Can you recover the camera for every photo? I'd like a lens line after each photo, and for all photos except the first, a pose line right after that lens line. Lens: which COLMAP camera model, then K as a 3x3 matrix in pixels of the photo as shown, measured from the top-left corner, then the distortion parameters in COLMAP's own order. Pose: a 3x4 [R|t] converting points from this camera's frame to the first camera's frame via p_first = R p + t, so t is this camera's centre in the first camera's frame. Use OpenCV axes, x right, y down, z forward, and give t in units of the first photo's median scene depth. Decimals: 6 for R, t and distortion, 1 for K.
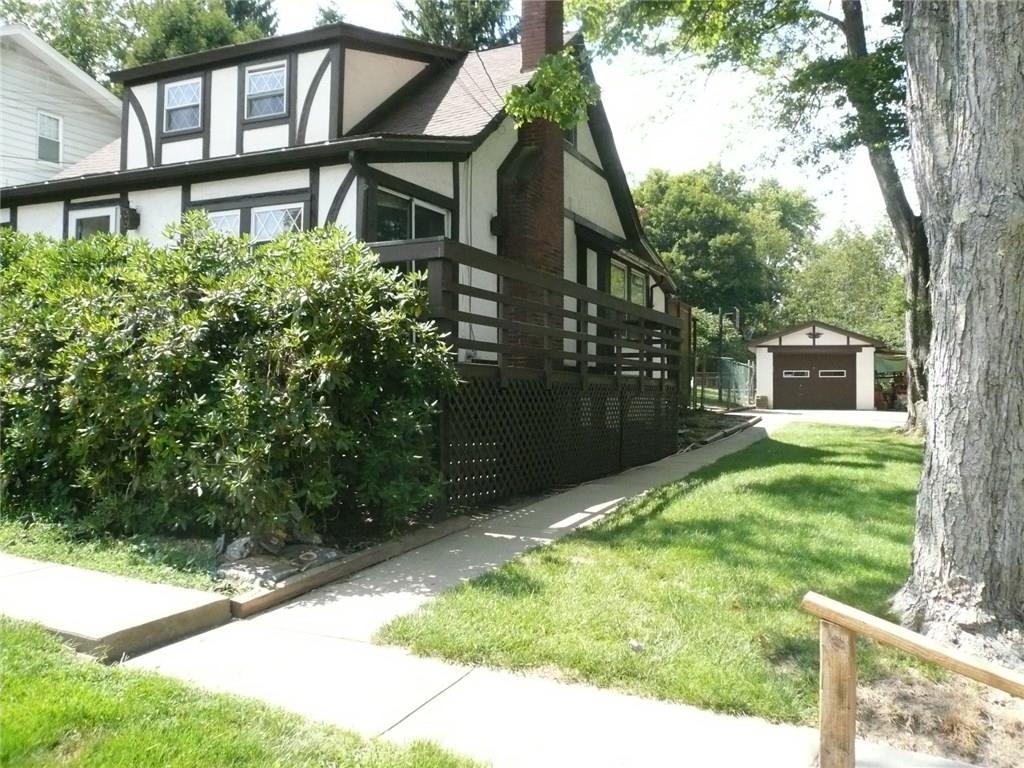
lens RADIAL K [[861.3, 0, 528.4], [0, 861.3, 379.0], [0, 0, 1]] dist [-0.101419, 0.079653]
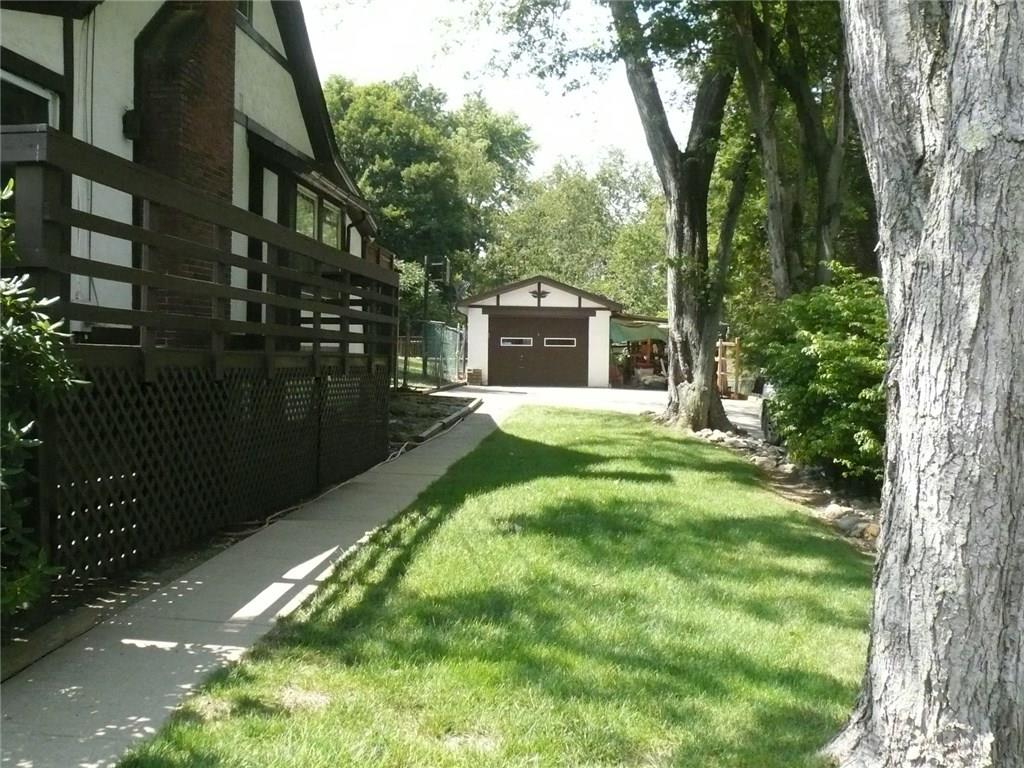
lens RADIAL K [[1079.3, 0, 531.8], [0, 1079.3, 381.1], [0, 0, 1]] dist [-0.140842, 0.172692]
pose [[0.945317, 0.001781, 0.326148, -0.012708], [-0.013673, 0.999322, 0.034173, -0.014706], [-0.325866, -0.036764, 0.944701, 0.135966]]
